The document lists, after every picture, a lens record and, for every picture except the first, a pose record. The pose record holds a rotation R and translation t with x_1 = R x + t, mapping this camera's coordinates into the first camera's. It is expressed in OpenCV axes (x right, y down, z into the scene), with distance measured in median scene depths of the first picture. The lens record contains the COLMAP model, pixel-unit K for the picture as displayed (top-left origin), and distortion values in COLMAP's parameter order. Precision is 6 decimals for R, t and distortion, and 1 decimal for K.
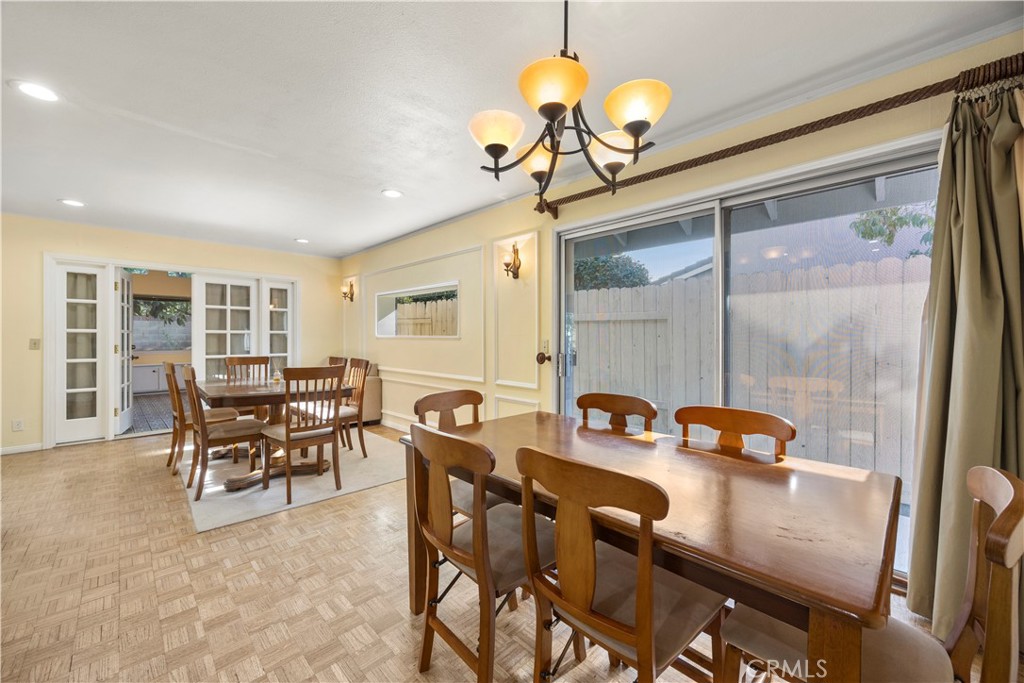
lens RADIAL K [[404.4, 0, 509.1], [0, 404.4, 339.0], [0, 0, 1]] dist [0.001659, -0.000486]
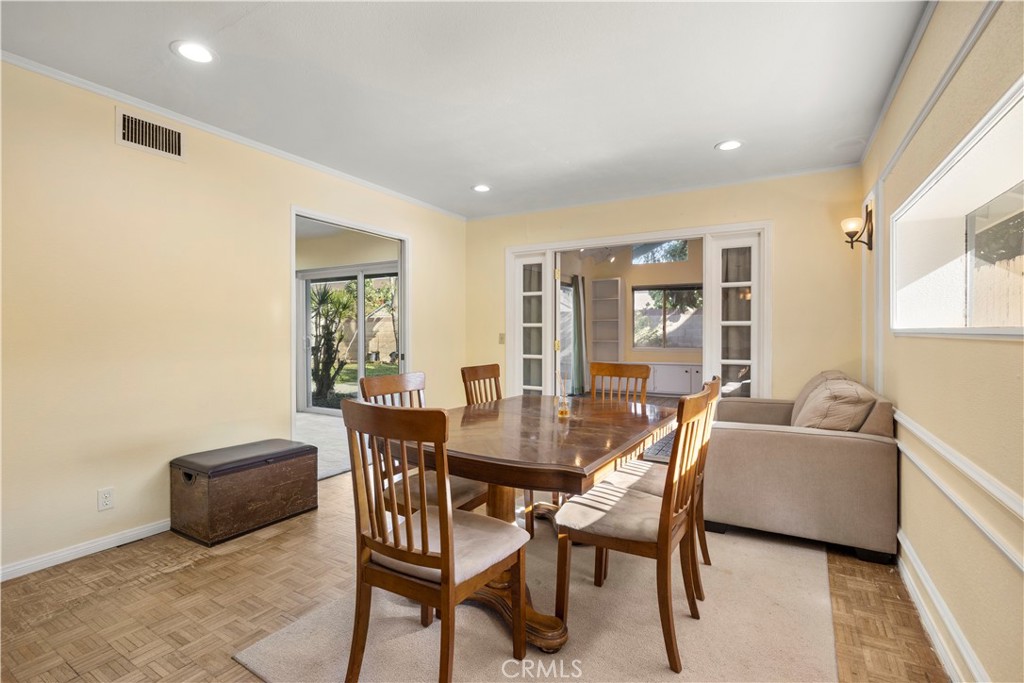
lens RADIAL K [[472.9, 0, 506.6], [0, 472.9, 340.1], [0, 0, 1]] dist [-0.004708, -0.000752]
pose [[0.249498, 0.019056, -0.968188, 0.006120], [-0.003624, 0.999818, 0.018744, -0.005975], [0.968368, -0.001167, 0.249522, 0.664832]]
